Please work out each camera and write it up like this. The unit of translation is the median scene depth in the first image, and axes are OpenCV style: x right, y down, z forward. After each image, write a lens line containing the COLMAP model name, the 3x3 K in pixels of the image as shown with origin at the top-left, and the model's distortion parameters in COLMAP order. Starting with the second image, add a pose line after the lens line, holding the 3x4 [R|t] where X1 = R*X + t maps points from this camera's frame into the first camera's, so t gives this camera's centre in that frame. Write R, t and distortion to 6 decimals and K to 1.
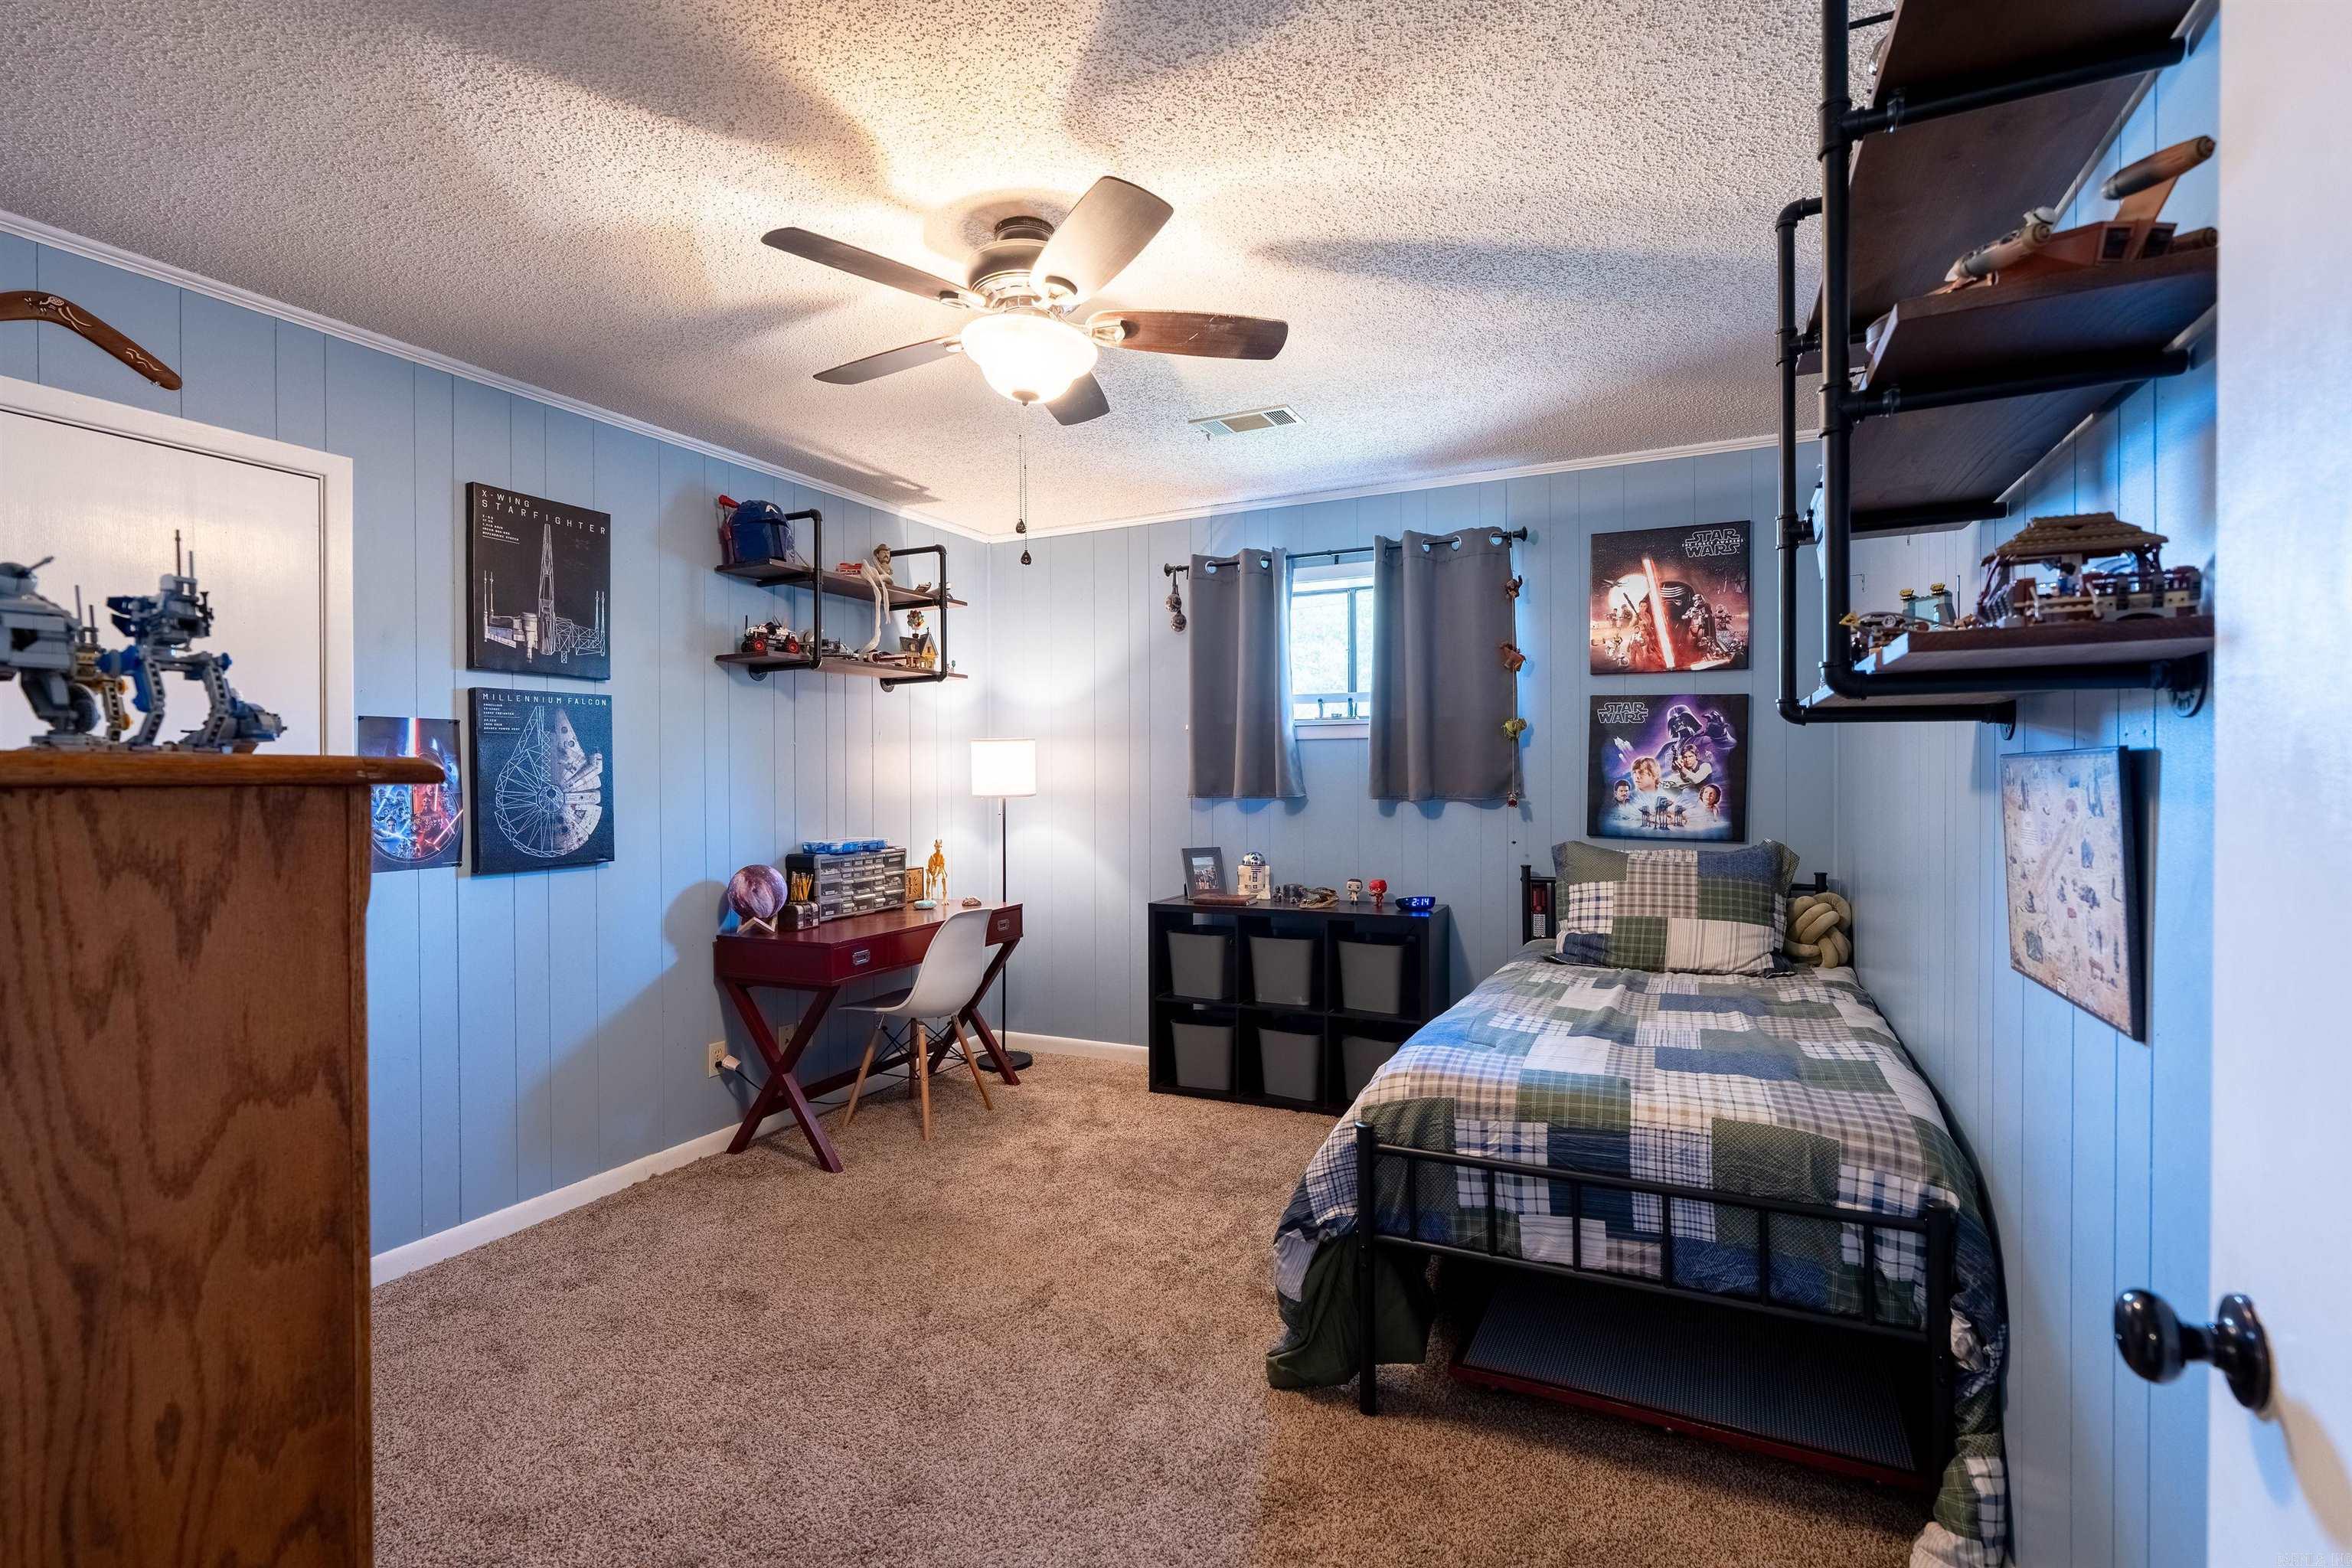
lens RADIAL K [[1054.2, 0, 1173.2], [0, 1054.2, 784.0], [0, 0, 1]] dist [-0.007233, 0.002287]
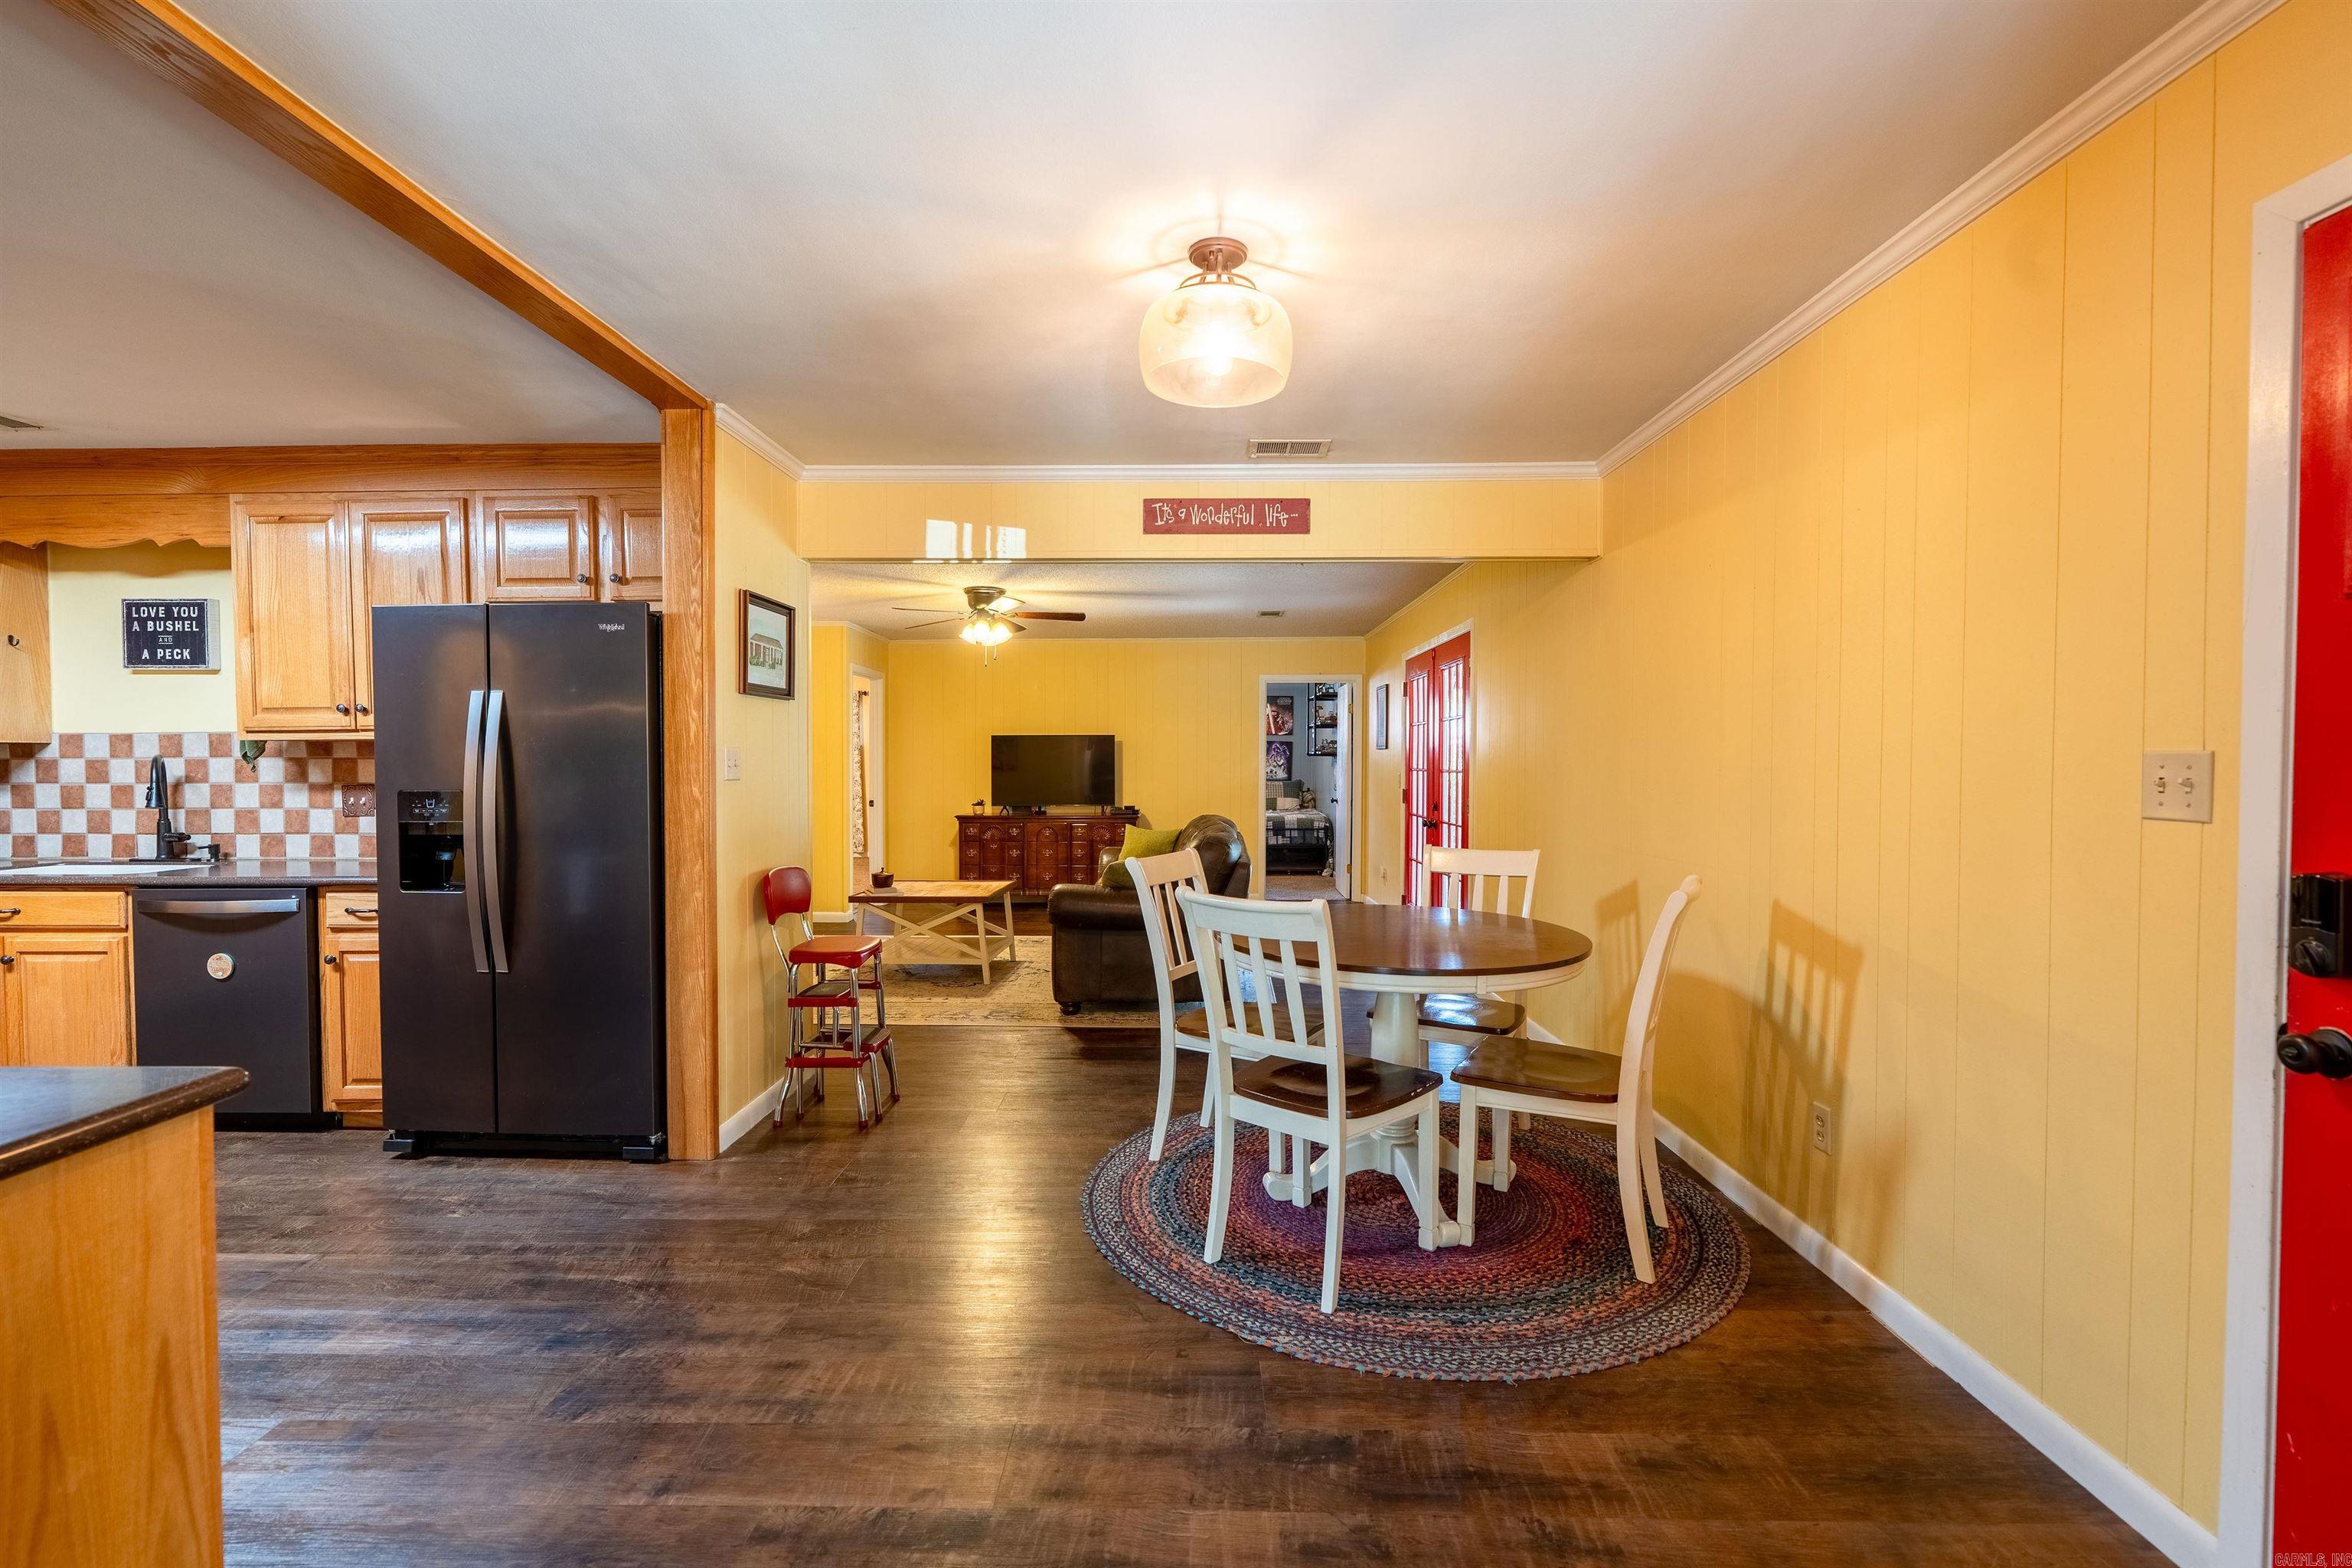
lens RADIAL K [[1054.2, 0, 1172.8], [0, 1054.2, 791.9], [0, 0, 1]] dist [-0.007233, 0.002287]
pose [[0.905874, -0.012828, 0.423352, -1.607291], [0.003182, 0.999719, 0.023484, 0.006305], [-0.423534, -0.019926, 0.905661, -2.499203]]
